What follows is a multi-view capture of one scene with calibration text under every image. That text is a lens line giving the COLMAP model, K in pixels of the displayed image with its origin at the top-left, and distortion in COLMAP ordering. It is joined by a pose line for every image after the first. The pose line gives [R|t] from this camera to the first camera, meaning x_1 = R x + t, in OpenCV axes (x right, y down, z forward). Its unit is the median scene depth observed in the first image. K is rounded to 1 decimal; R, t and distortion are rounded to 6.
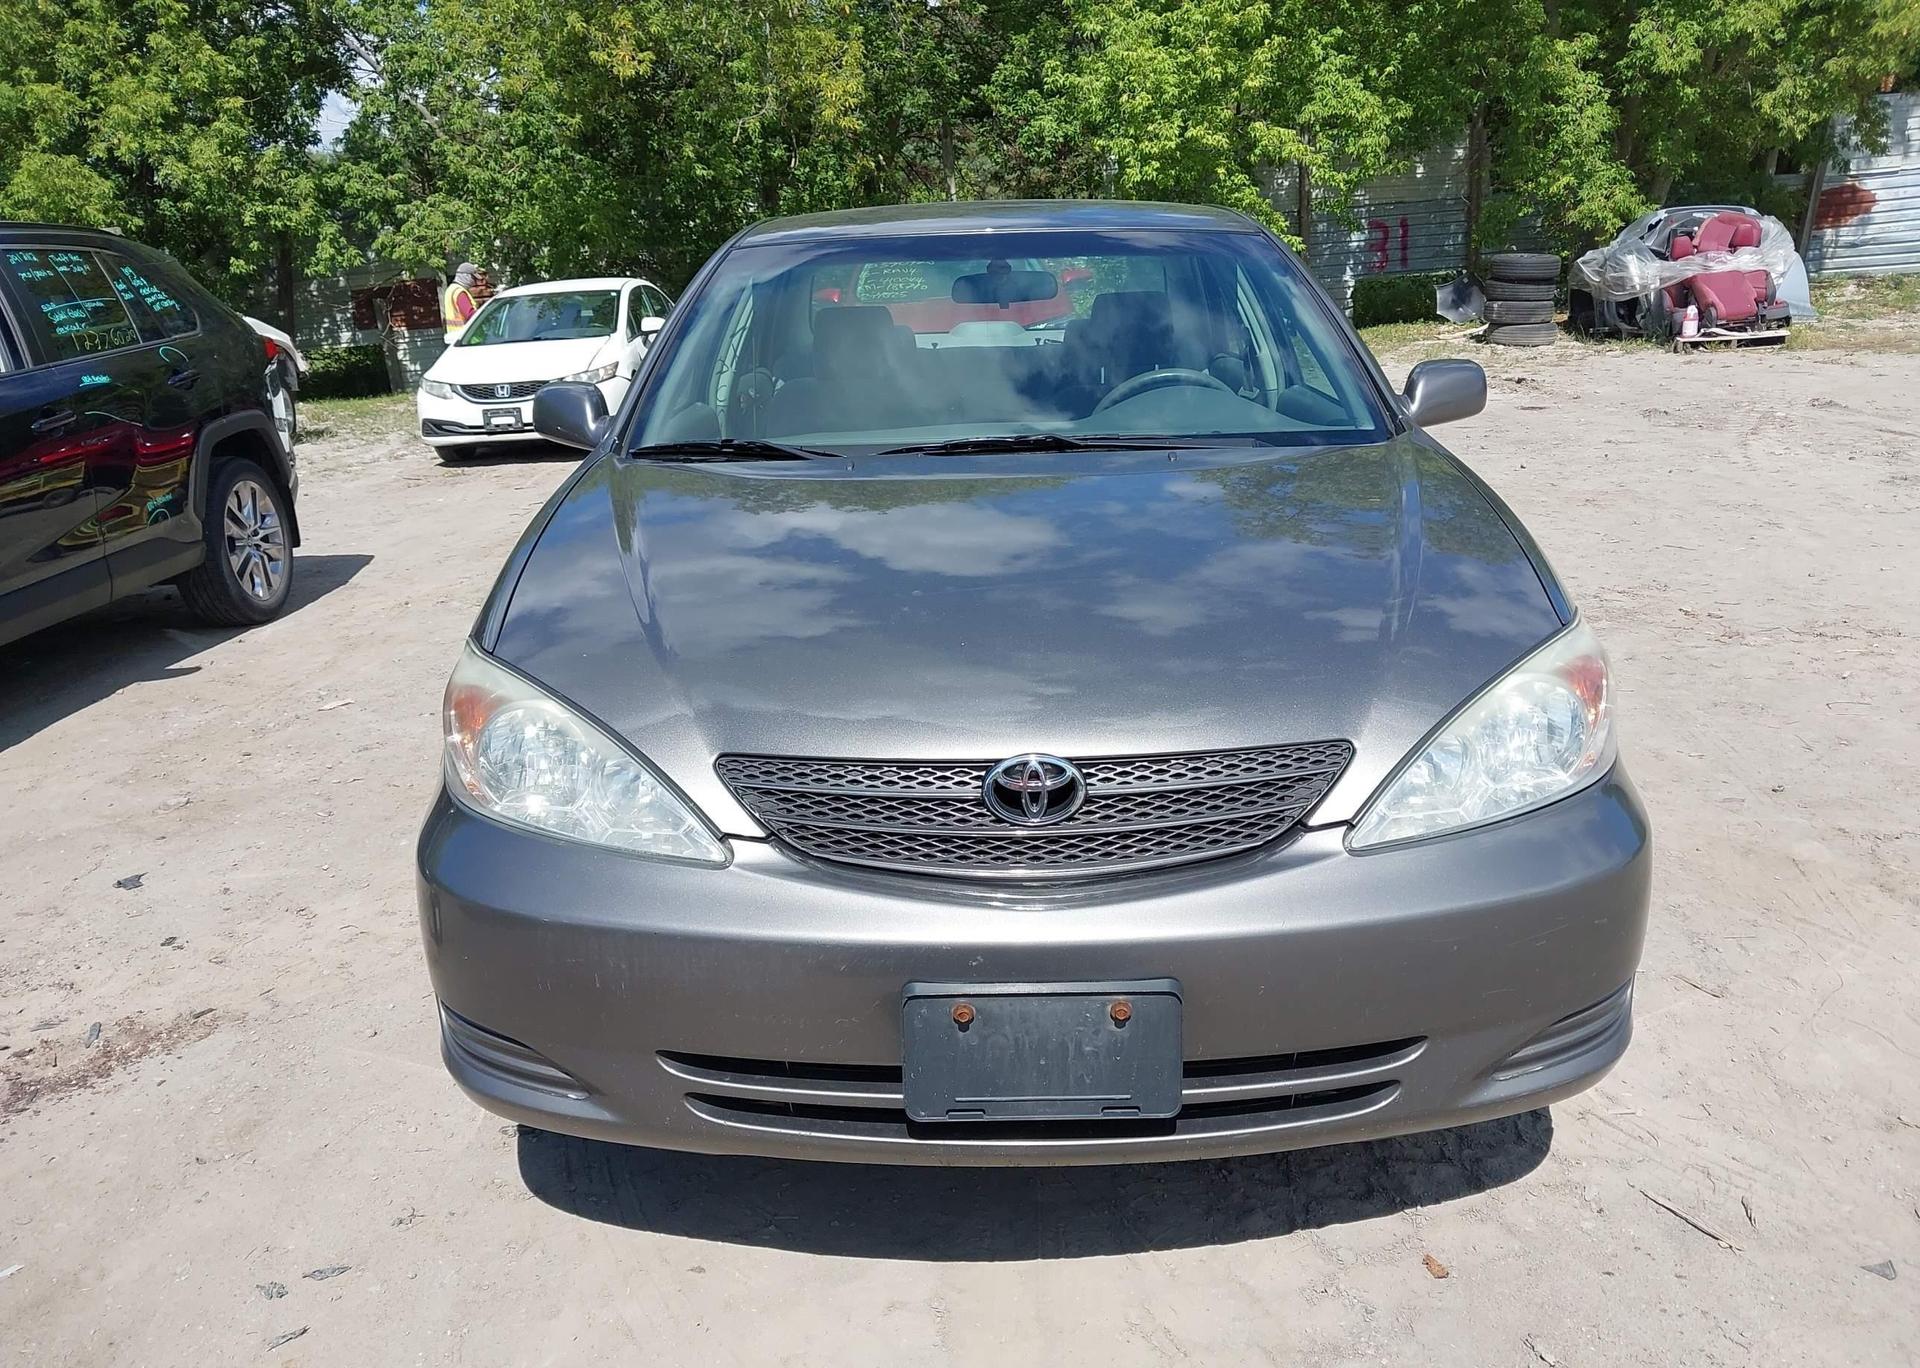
lens RADIAL K [[1530.0, 0, 953.7], [0, 1530.0, 692.4], [0, 0, 1]] dist [-0.001318, 0.000454]
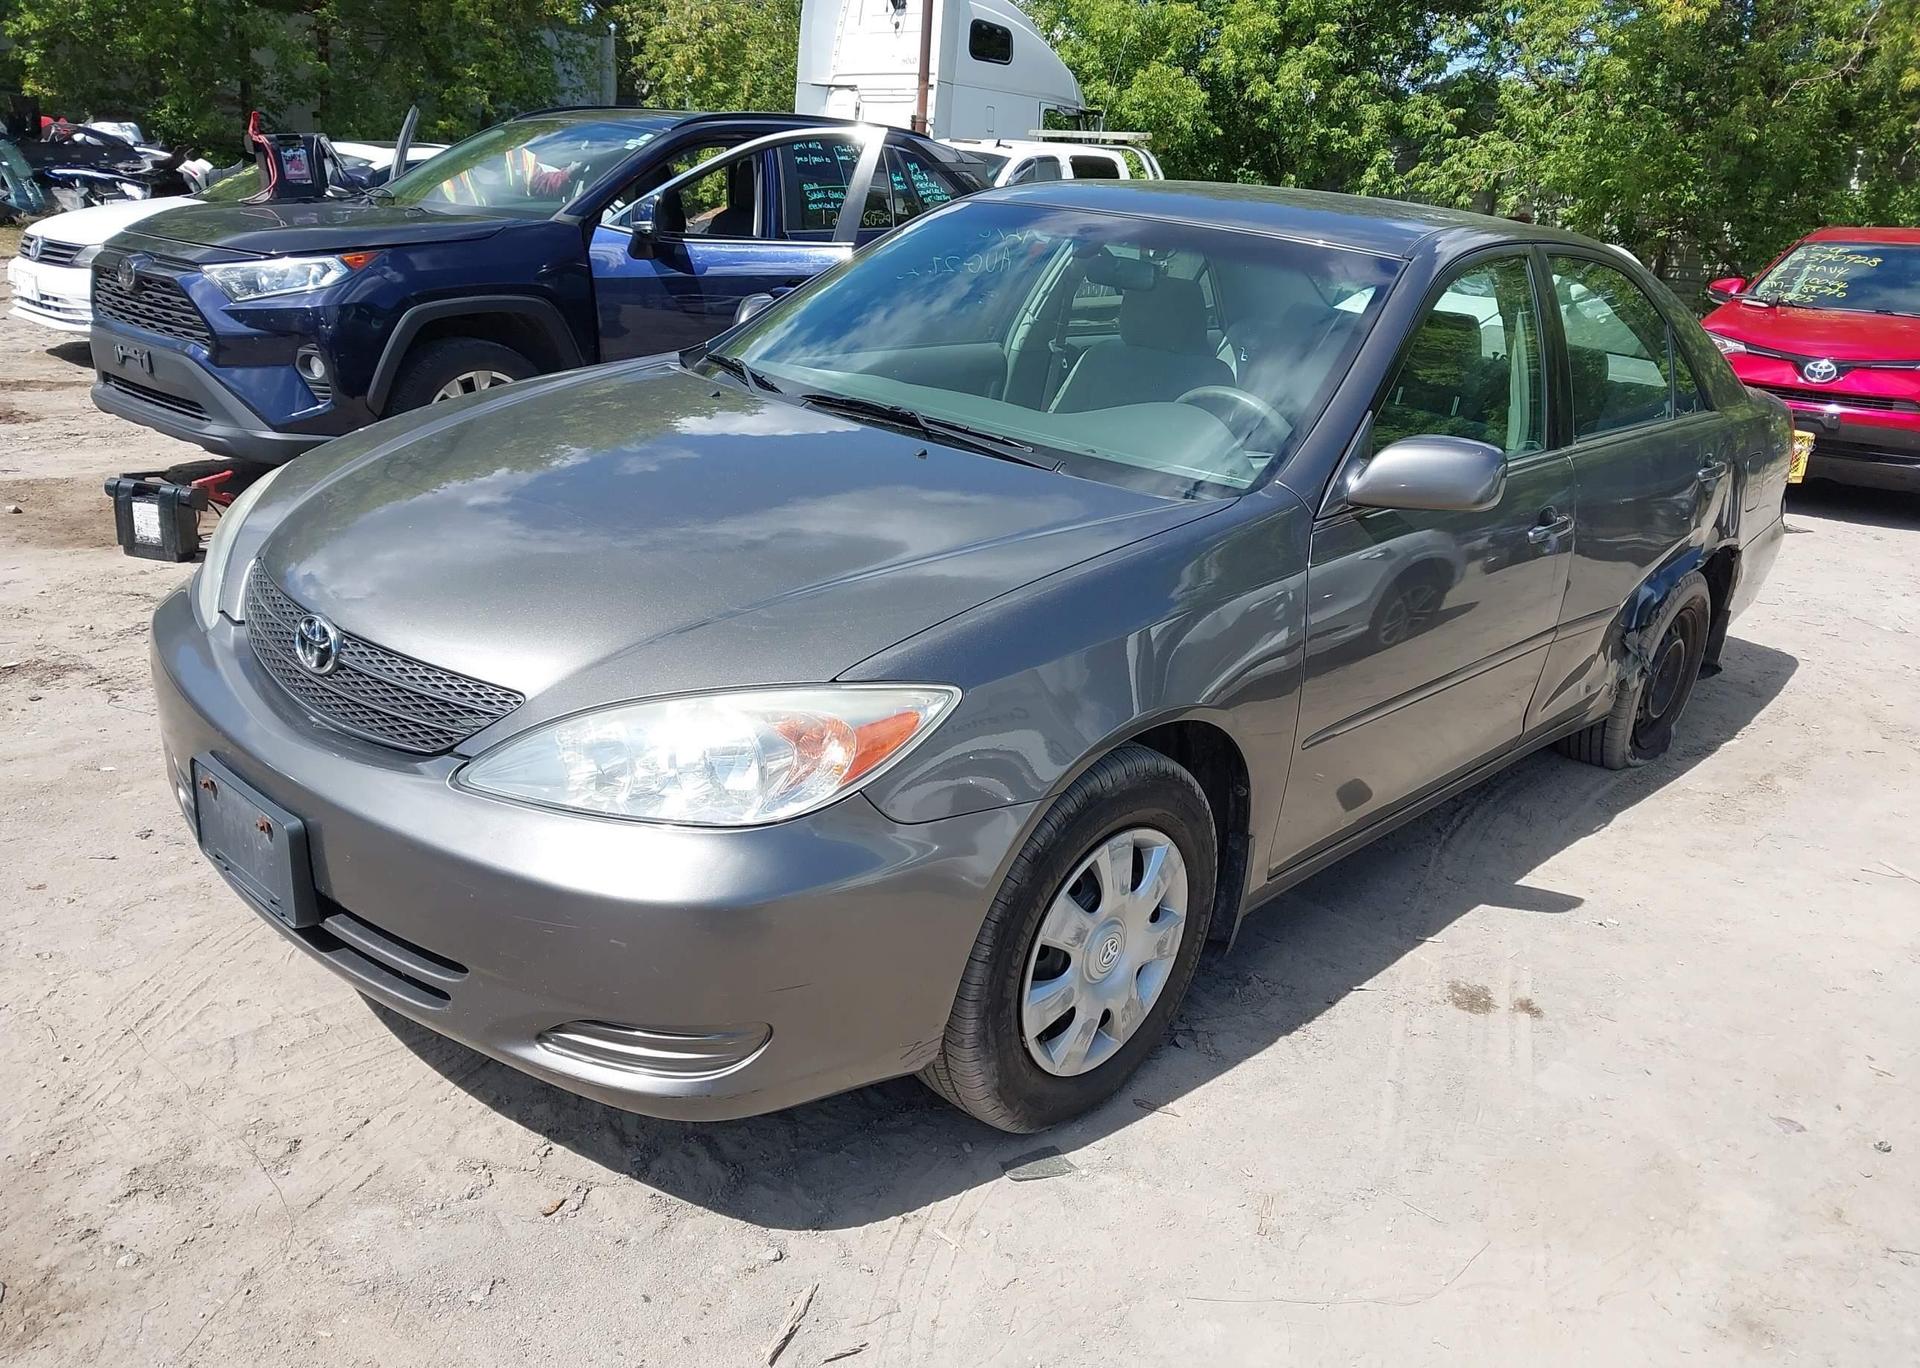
lens RADIAL K [[1530.0, 0, 964.4], [0, 1530.0, 684.8], [0, 0, 1]] dist [-0.001318, 0.000454]
pose [[0.735832, 0.315702, -0.599068, 0.127644], [-0.293887, 0.945899, 0.137498, -0.024515], [0.610067, 0.074883, 0.788804, 0.036510]]
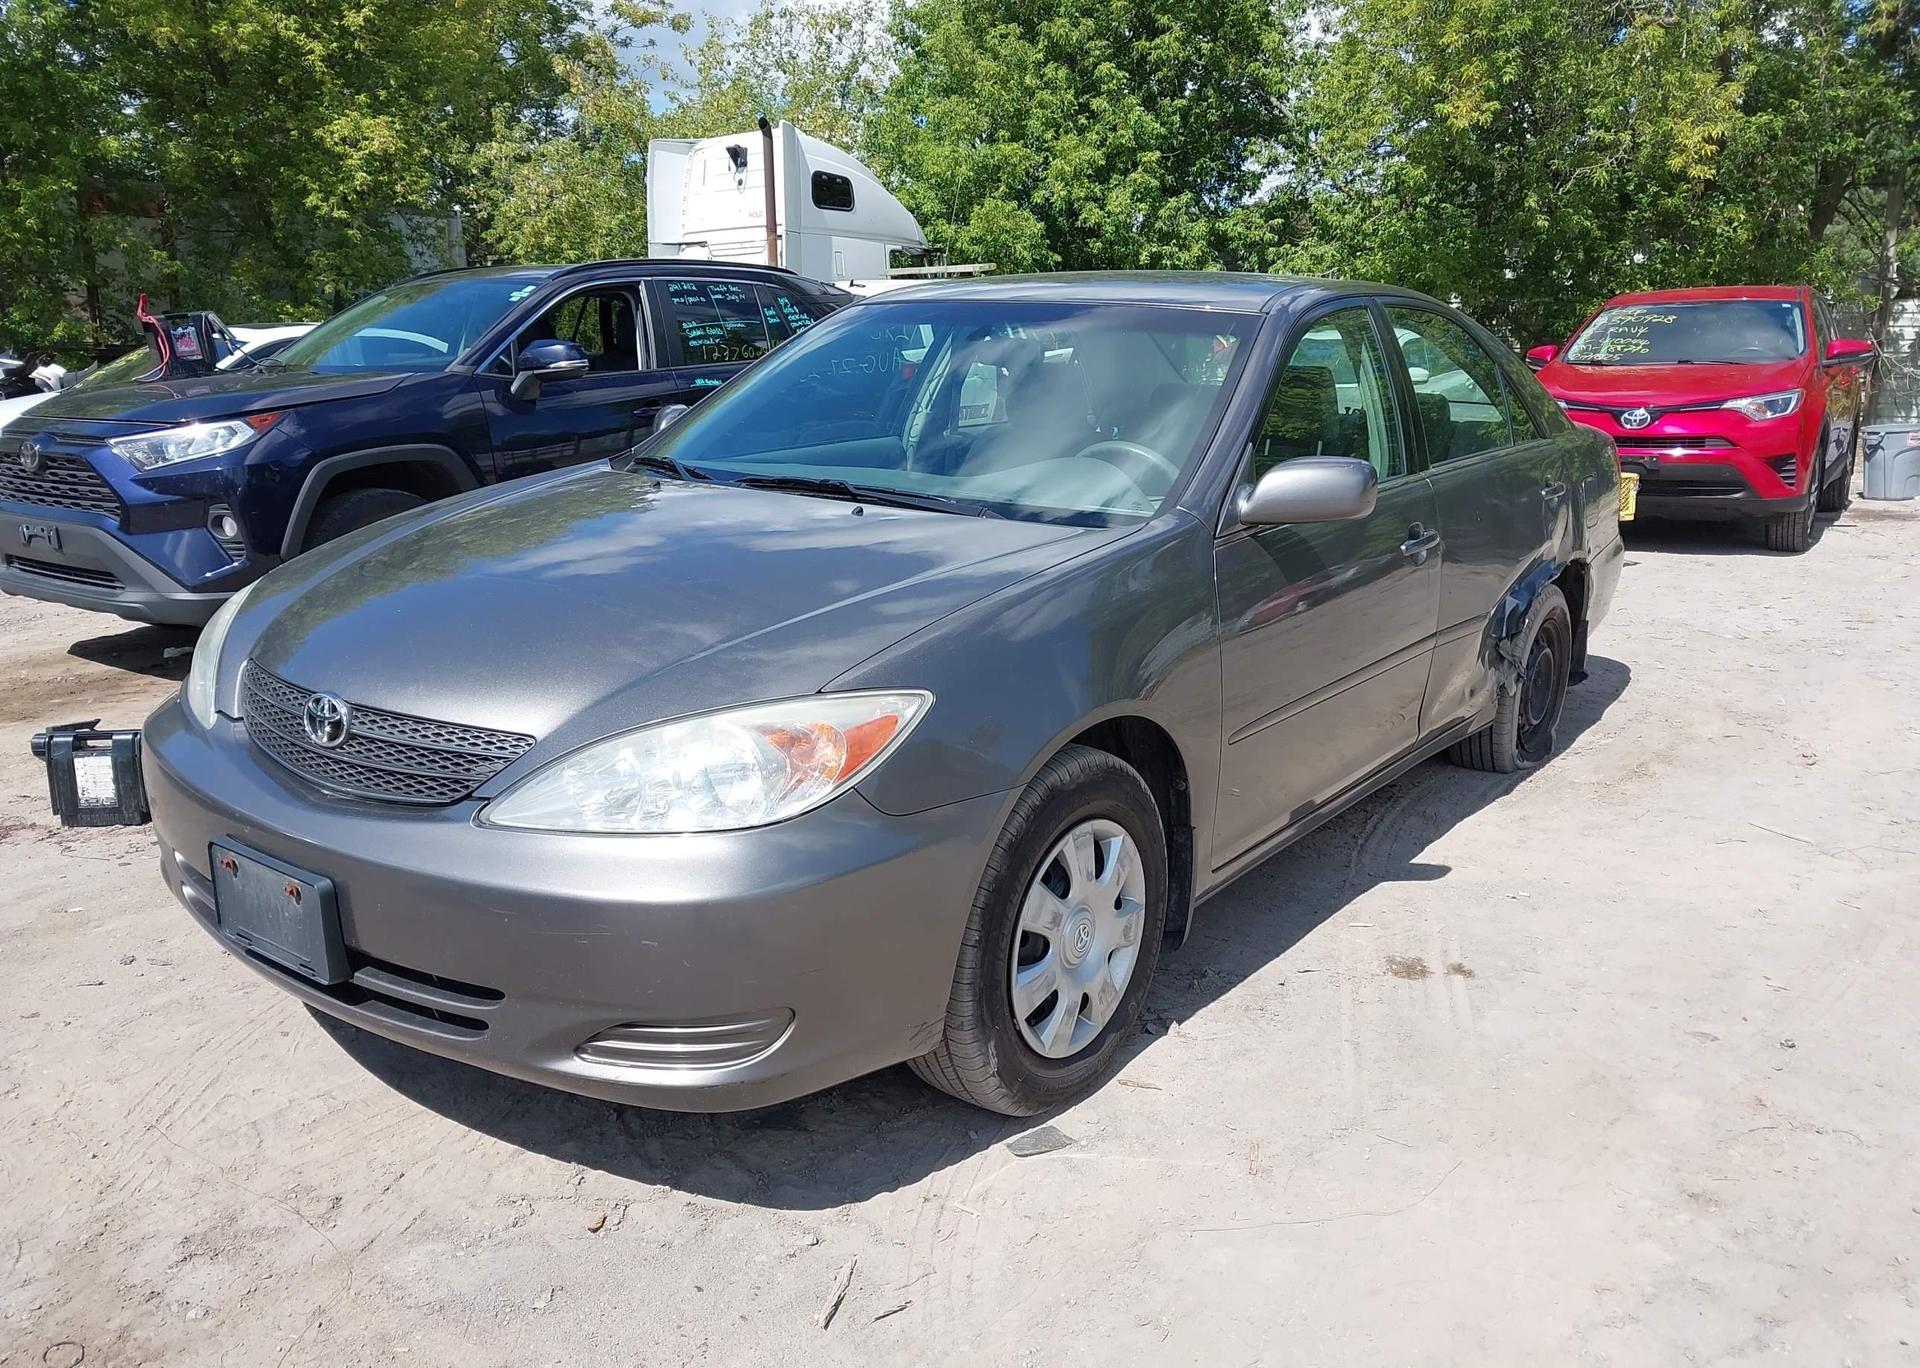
lens RADIAL K [[1530.0, 0, 970.1], [0, 1530.0, 677.7], [0, 0, 1]] dist [-0.001318, 0.000454]
pose [[0.806330, 0.180585, -0.563224, 0.133518], [-0.198867, 0.979586, 0.029377, -0.013124], [0.557032, 0.088319, 0.825782, 0.022130]]
